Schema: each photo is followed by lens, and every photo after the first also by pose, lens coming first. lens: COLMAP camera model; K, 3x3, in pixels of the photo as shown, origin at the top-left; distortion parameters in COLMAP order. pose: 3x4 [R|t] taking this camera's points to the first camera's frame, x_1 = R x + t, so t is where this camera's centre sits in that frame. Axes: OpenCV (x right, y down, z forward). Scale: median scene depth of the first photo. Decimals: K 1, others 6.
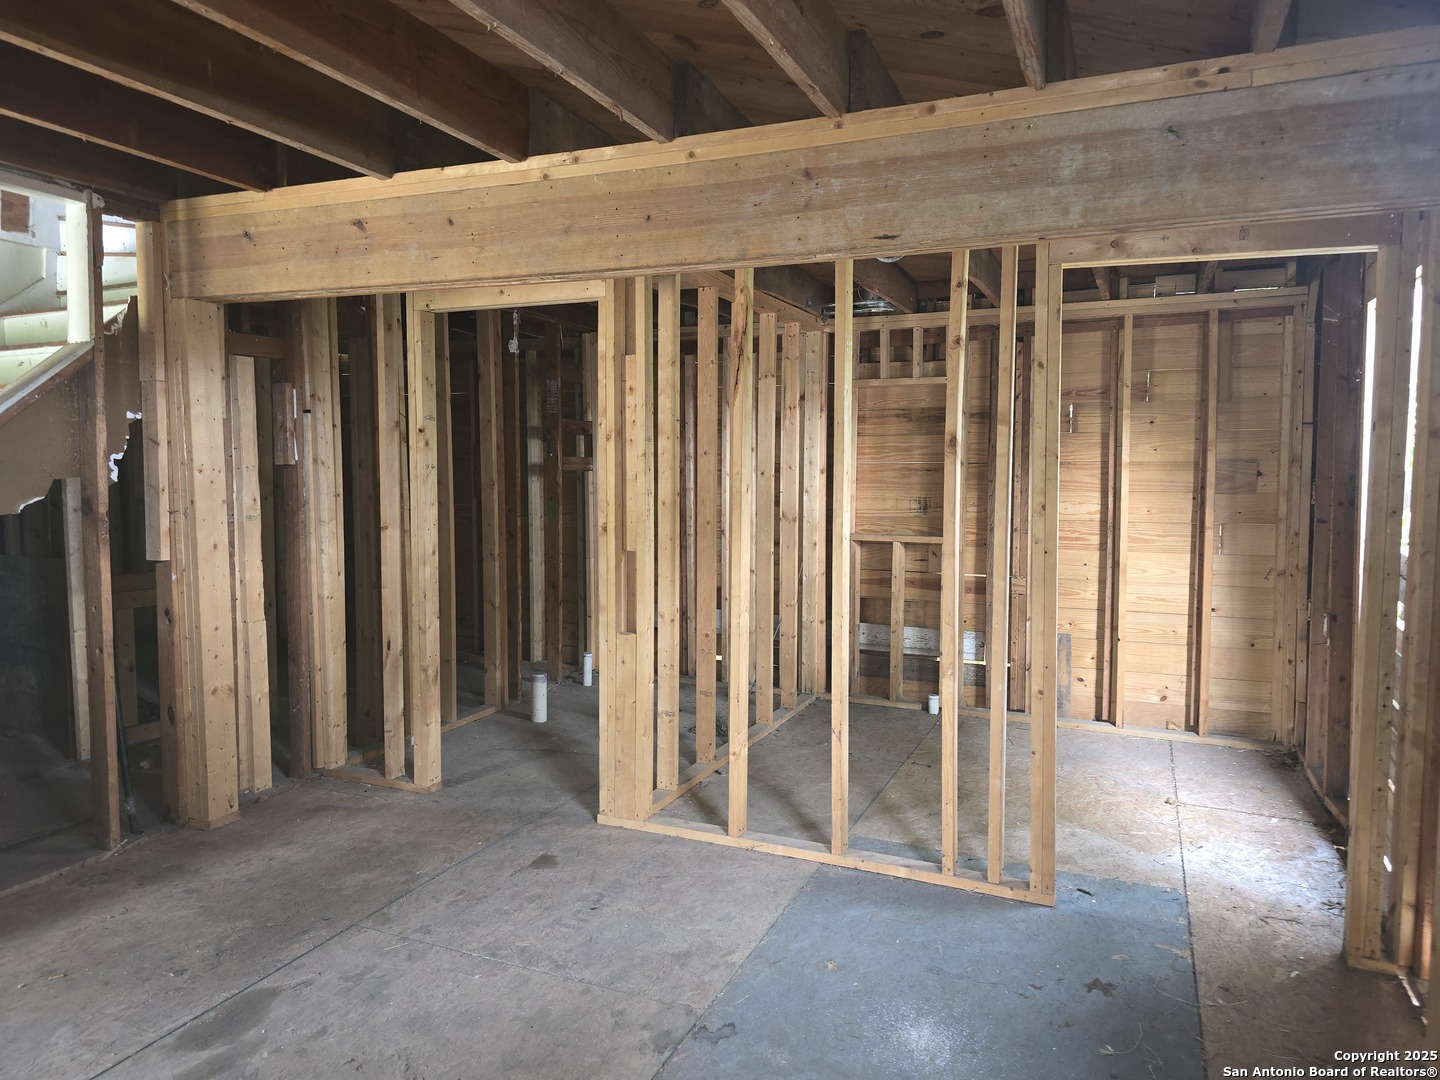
lens RADIAL K [[967.7, 0, 716.8], [0, 967.7, 544.6], [0, 0, 1]] dist [0.056557, -0.057672]
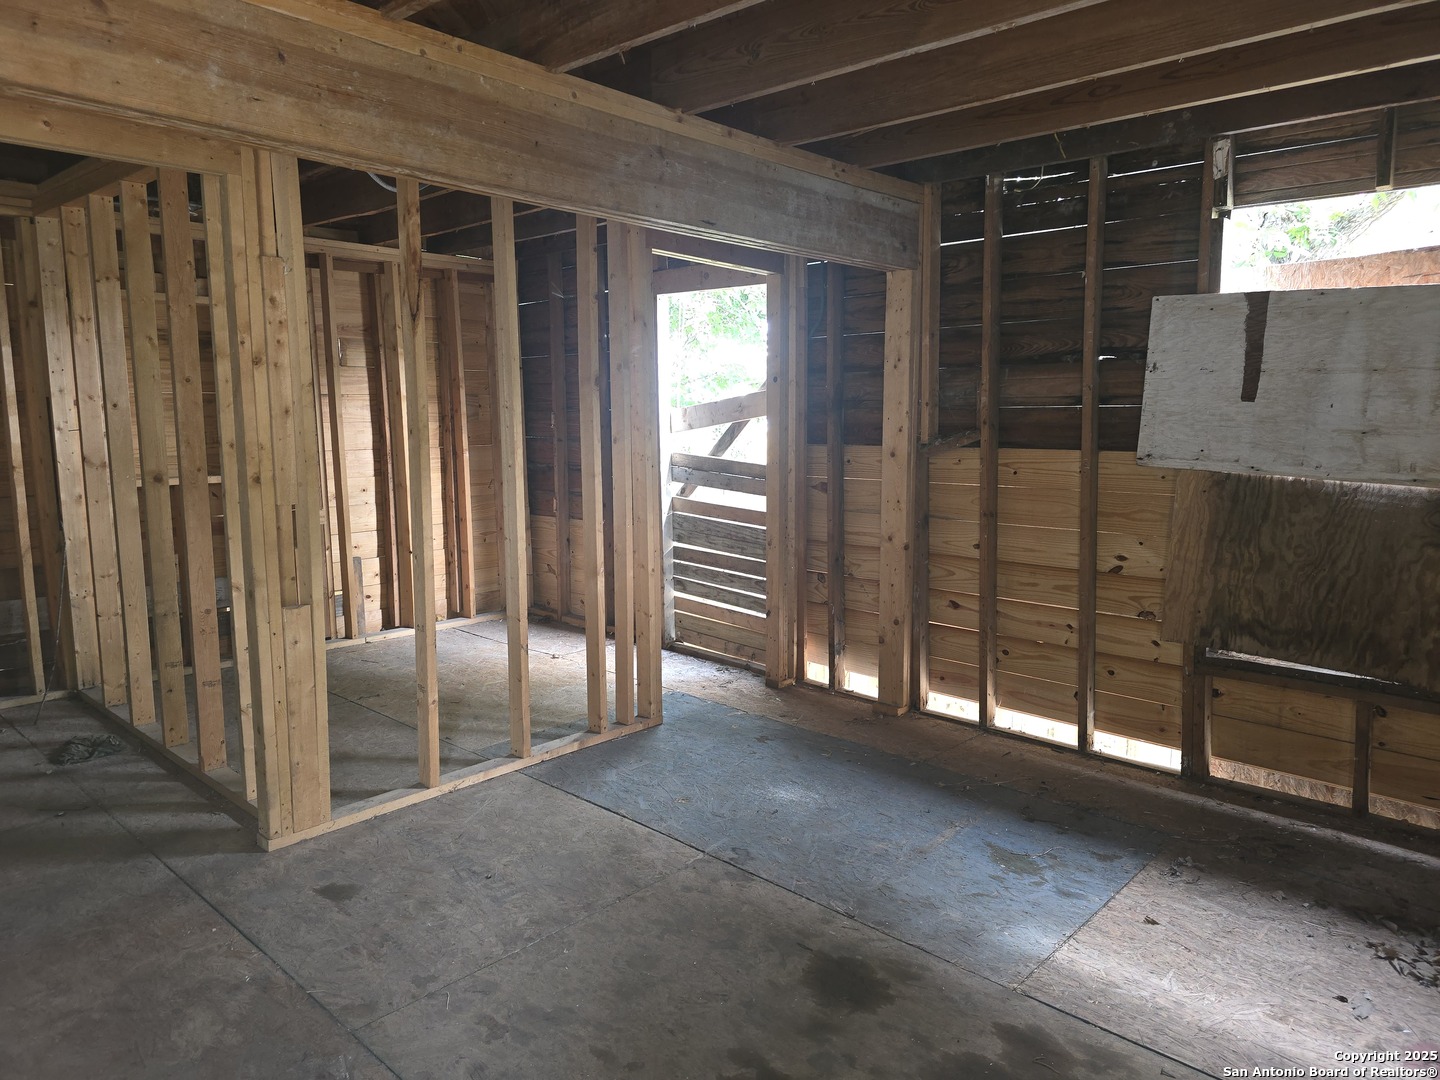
lens RADIAL K [[967.7, 0, 724.7], [0, 967.7, 534.7], [0, 0, 1]] dist [0.056557, -0.057672]
pose [[0.322175, -0.130602, 0.937628, -0.823900], [0.071470, 0.990967, 0.113474, -0.038836], [-0.943979, 0.030454, 0.328599, 0.434958]]
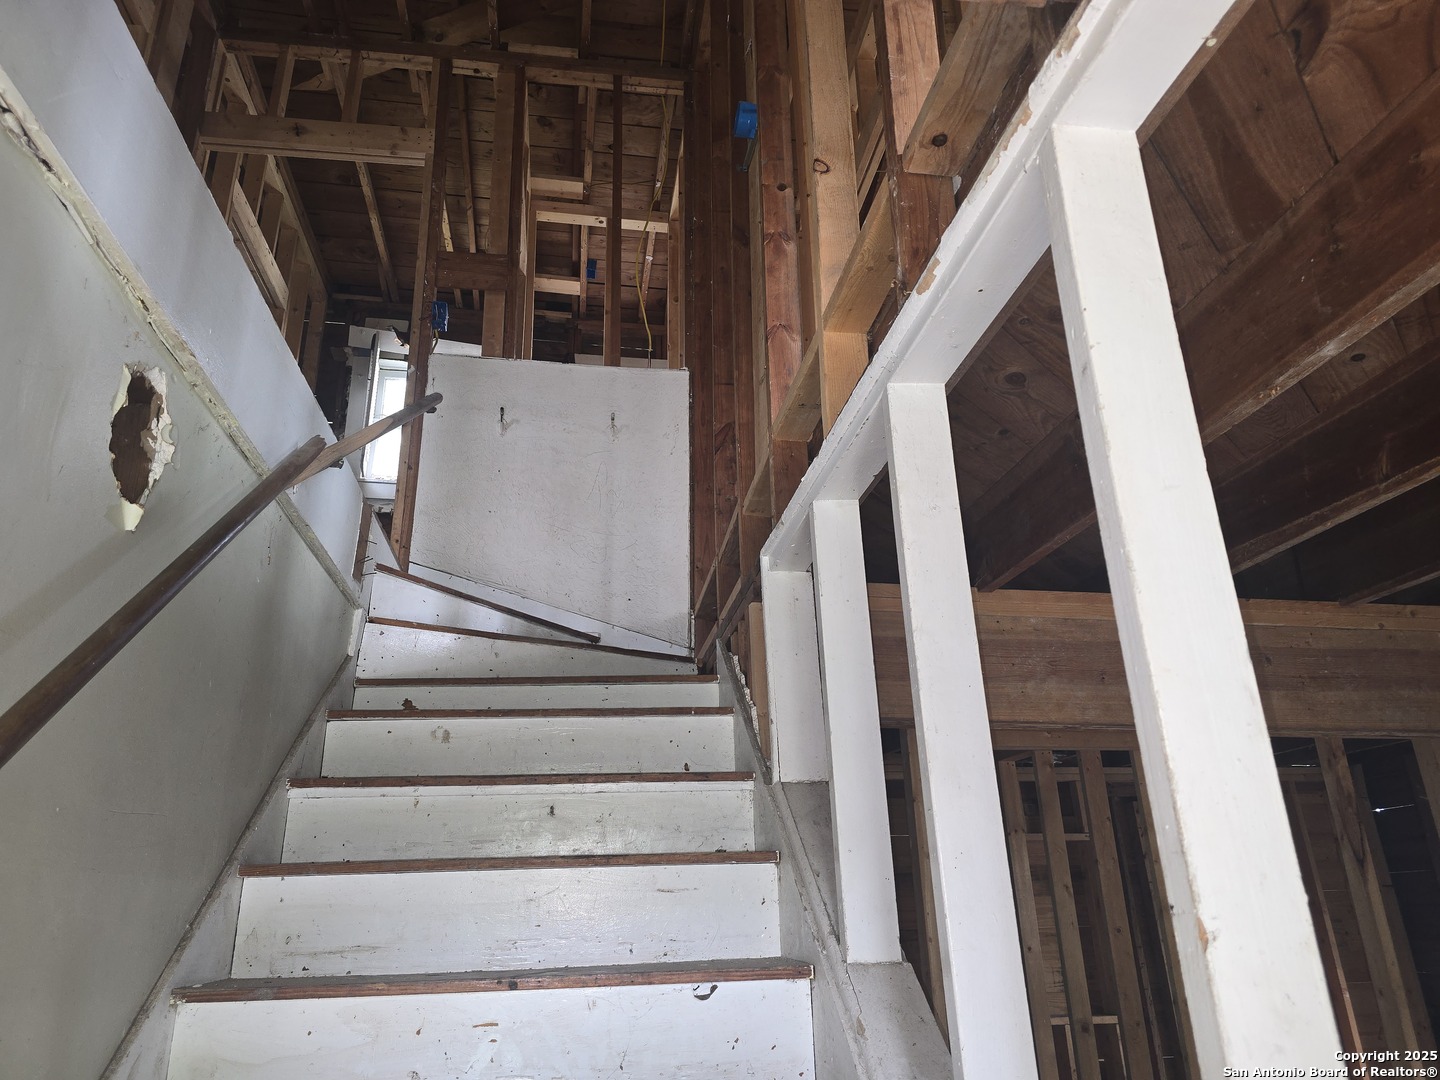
lens RADIAL K [[967.7, 0, 716.1], [0, 967.7, 535.8], [0, 0, 1]] dist [0.056557, -0.057672]
pose [[0.854691, 0.164692, 0.492321, -1.029796], [0.062070, 0.909123, -0.411878, -0.103335], [-0.515413, 0.382587, 0.766796, 0.520796]]
